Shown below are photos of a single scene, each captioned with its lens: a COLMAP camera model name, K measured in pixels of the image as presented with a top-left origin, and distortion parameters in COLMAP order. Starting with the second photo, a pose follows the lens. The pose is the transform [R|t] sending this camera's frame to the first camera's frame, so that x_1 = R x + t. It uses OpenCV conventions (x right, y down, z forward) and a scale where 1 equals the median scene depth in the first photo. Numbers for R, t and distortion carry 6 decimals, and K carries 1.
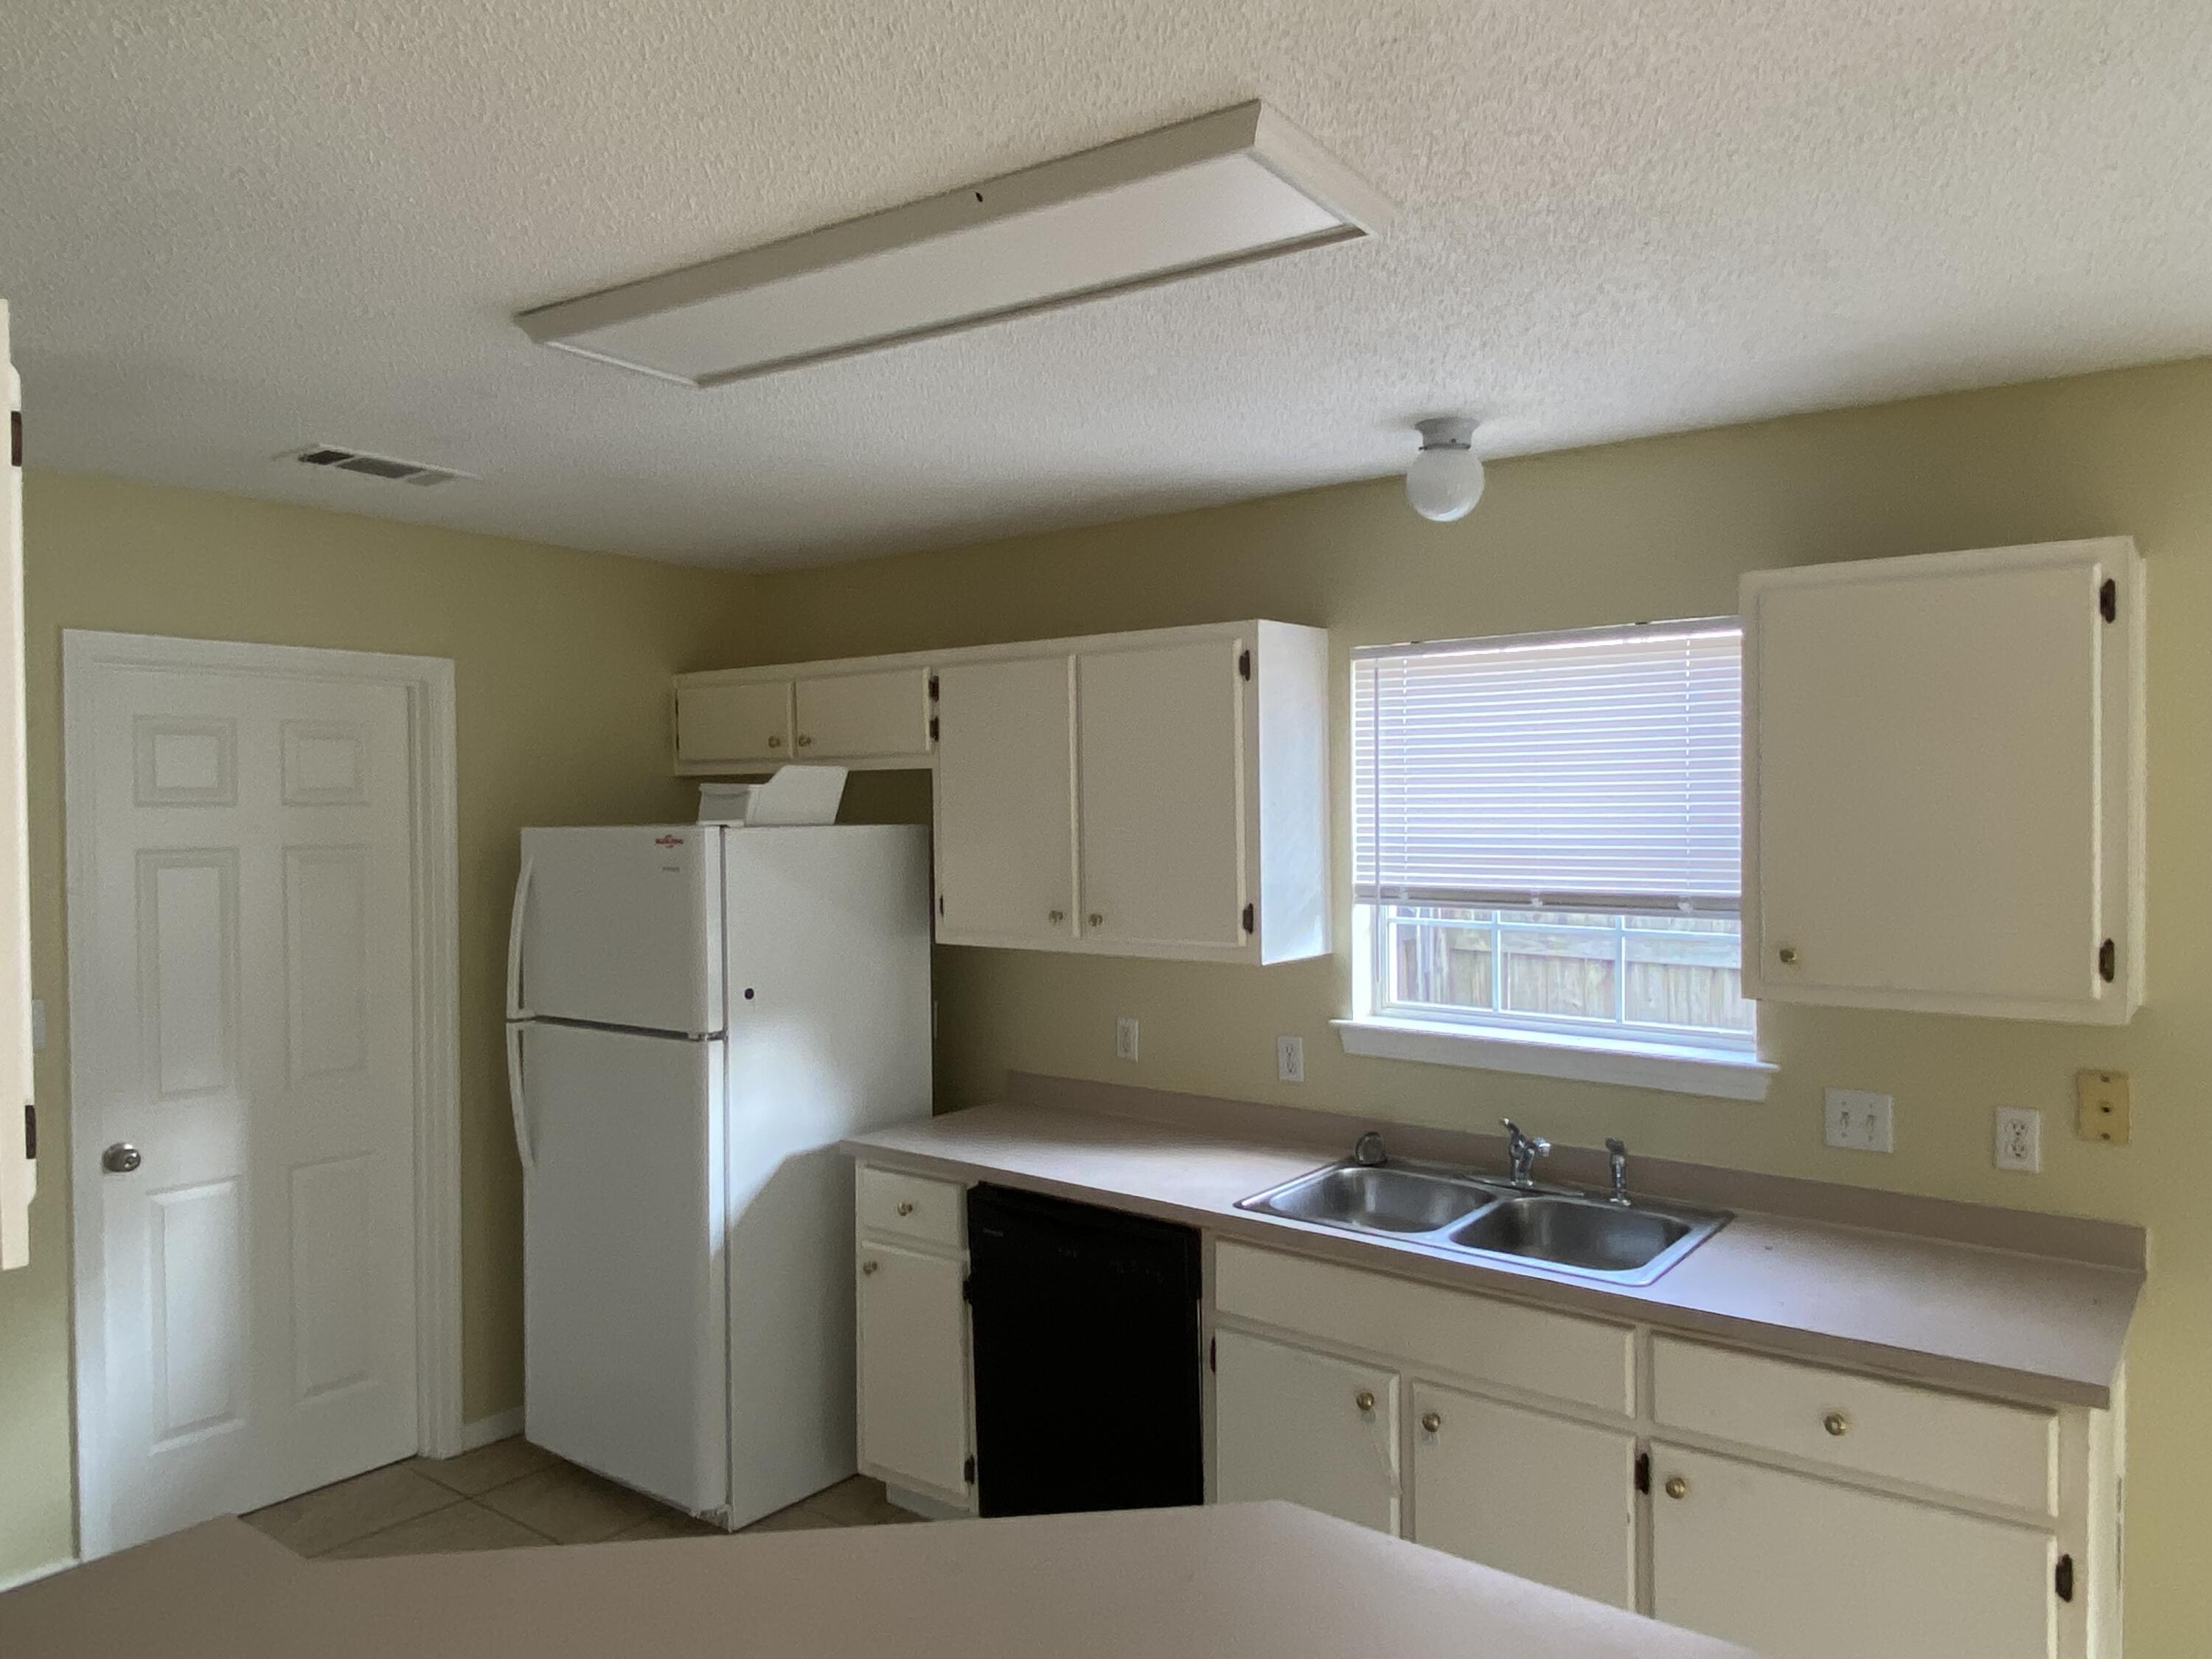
lens RADIAL K [[1553.7, 0, 1106.0], [0, 1553.7, 829.5], [0, 0, 1]] dist [0.030975, -0.002787]
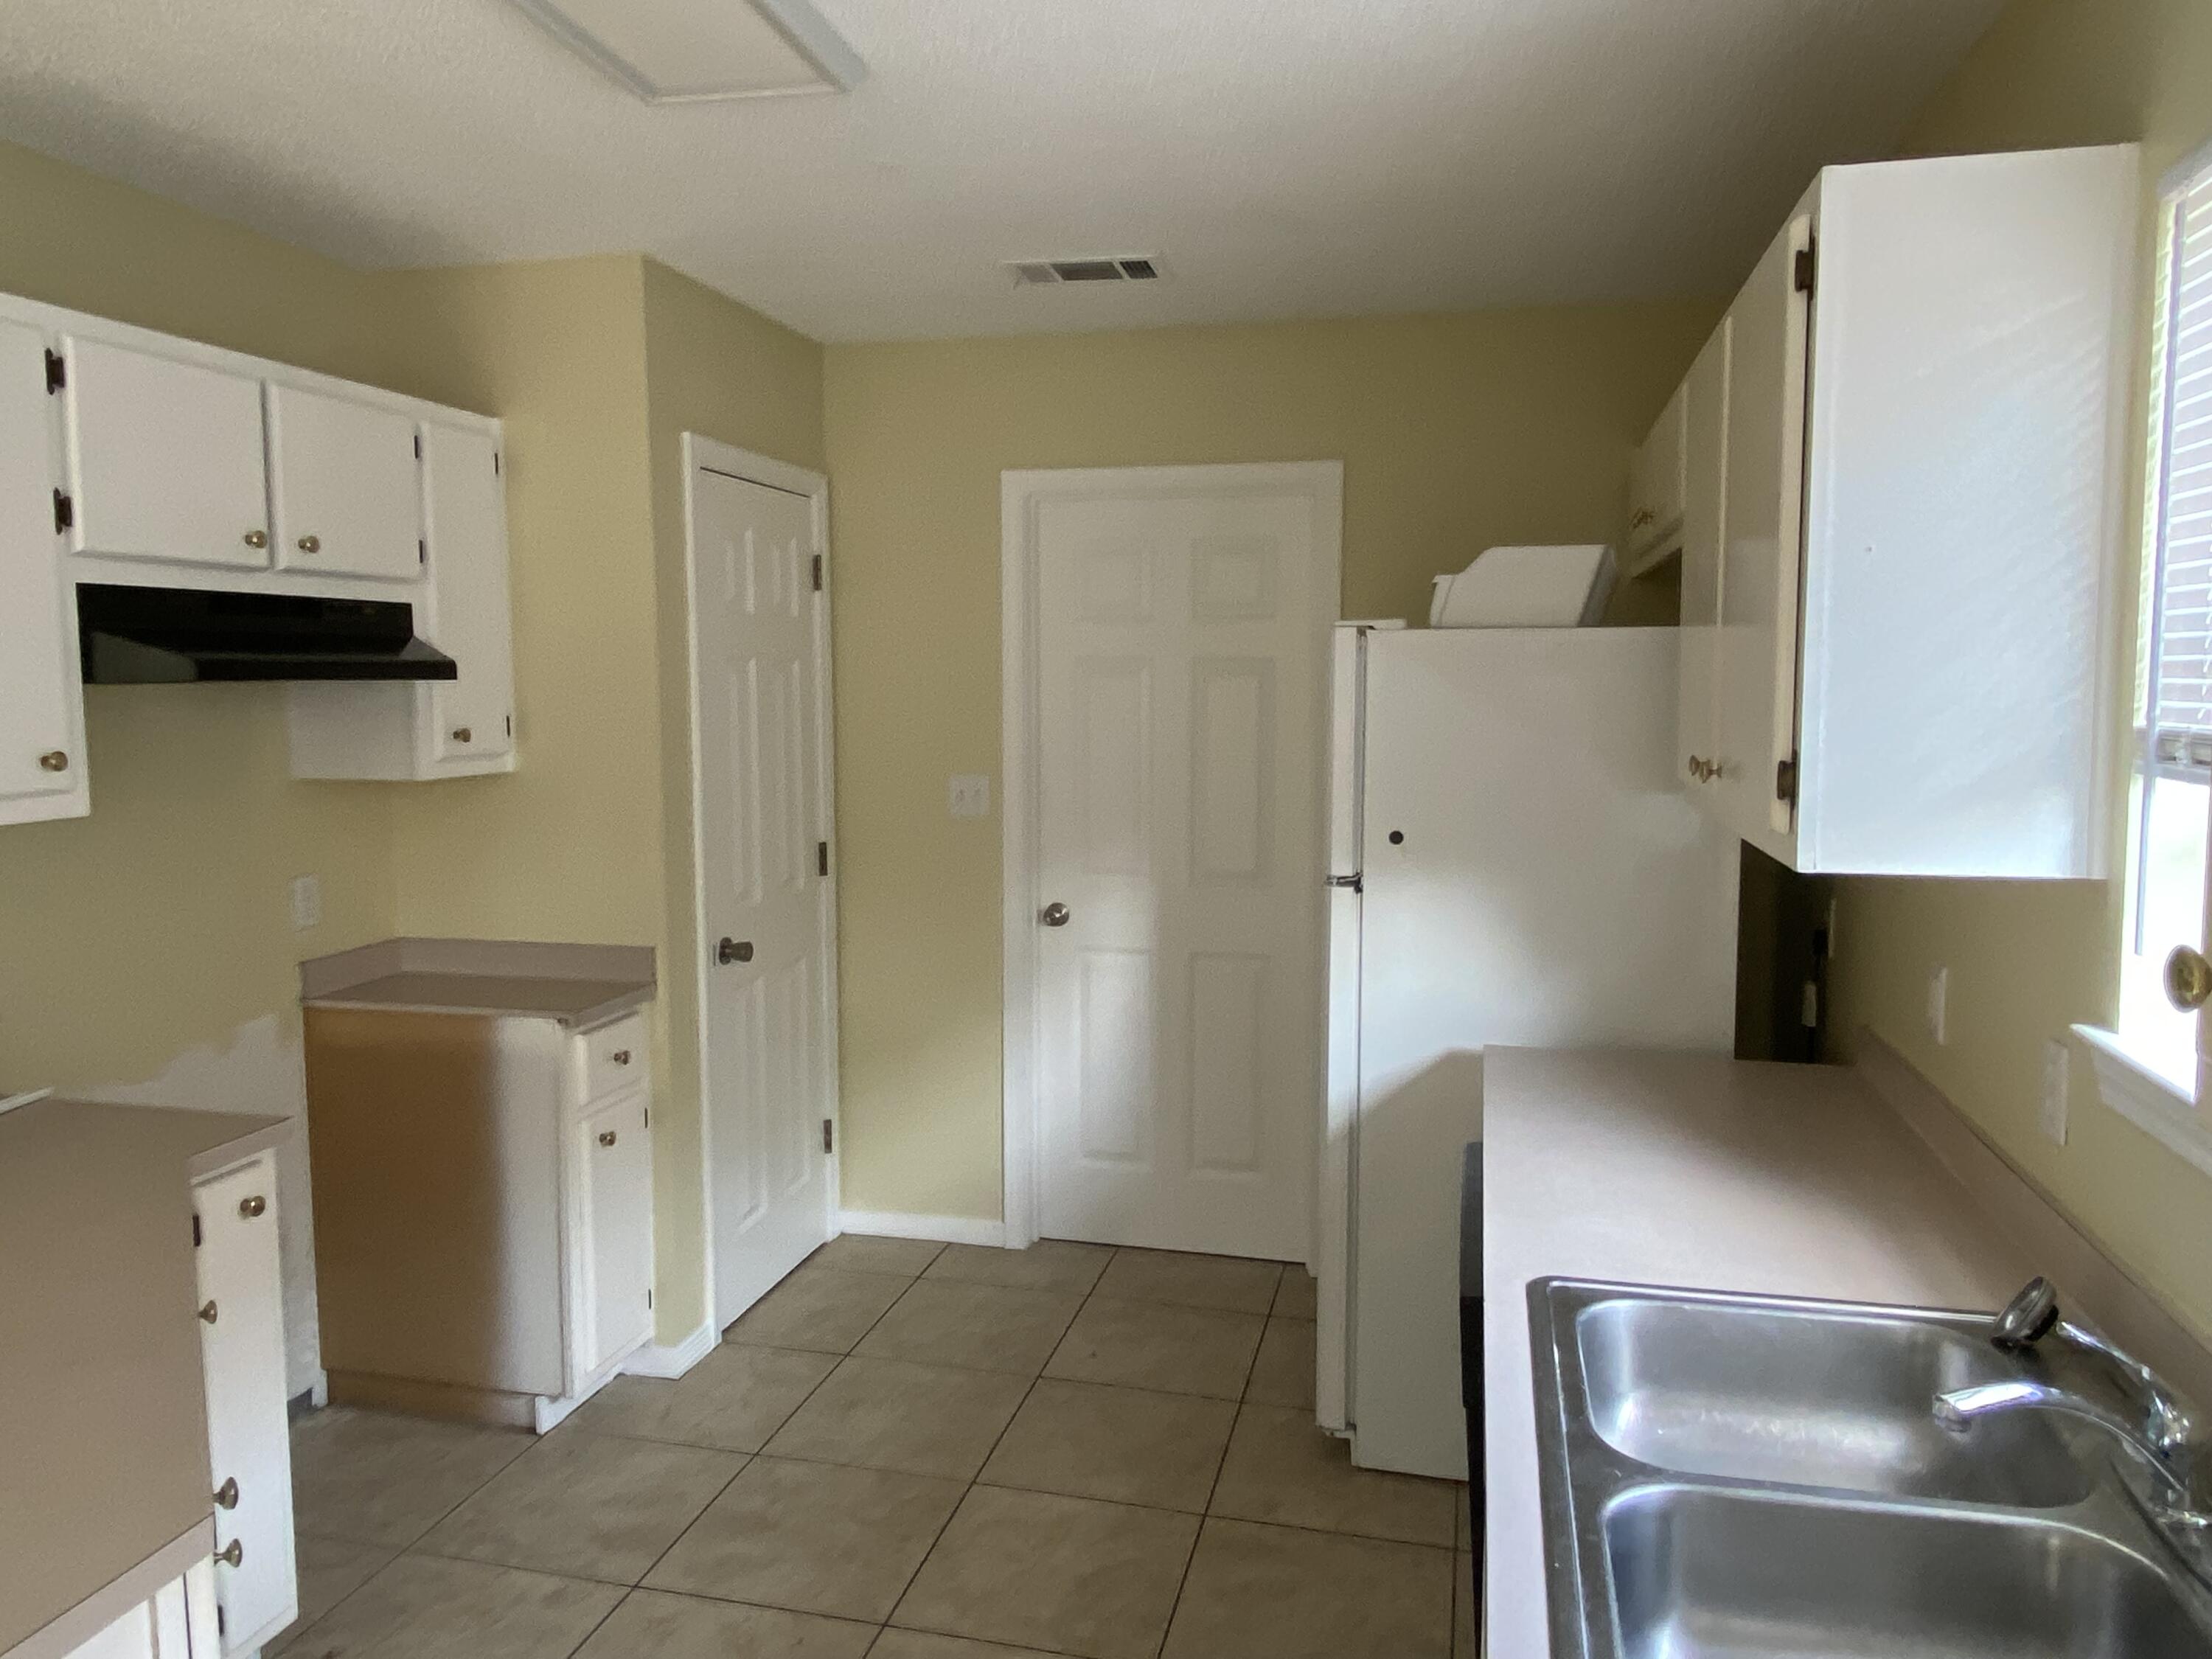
lens RADIAL K [[1553.7, 0, 1106.0], [0, 1553.7, 829.5], [0, 0, 1]] dist [0.030975, -0.002787]
pose [[0.393286, 0.098728, -0.914100, 0.450120], [-0.019824, 0.994897, 0.098925, 0.025601], [0.919203, -0.020785, 0.393236, 0.554775]]
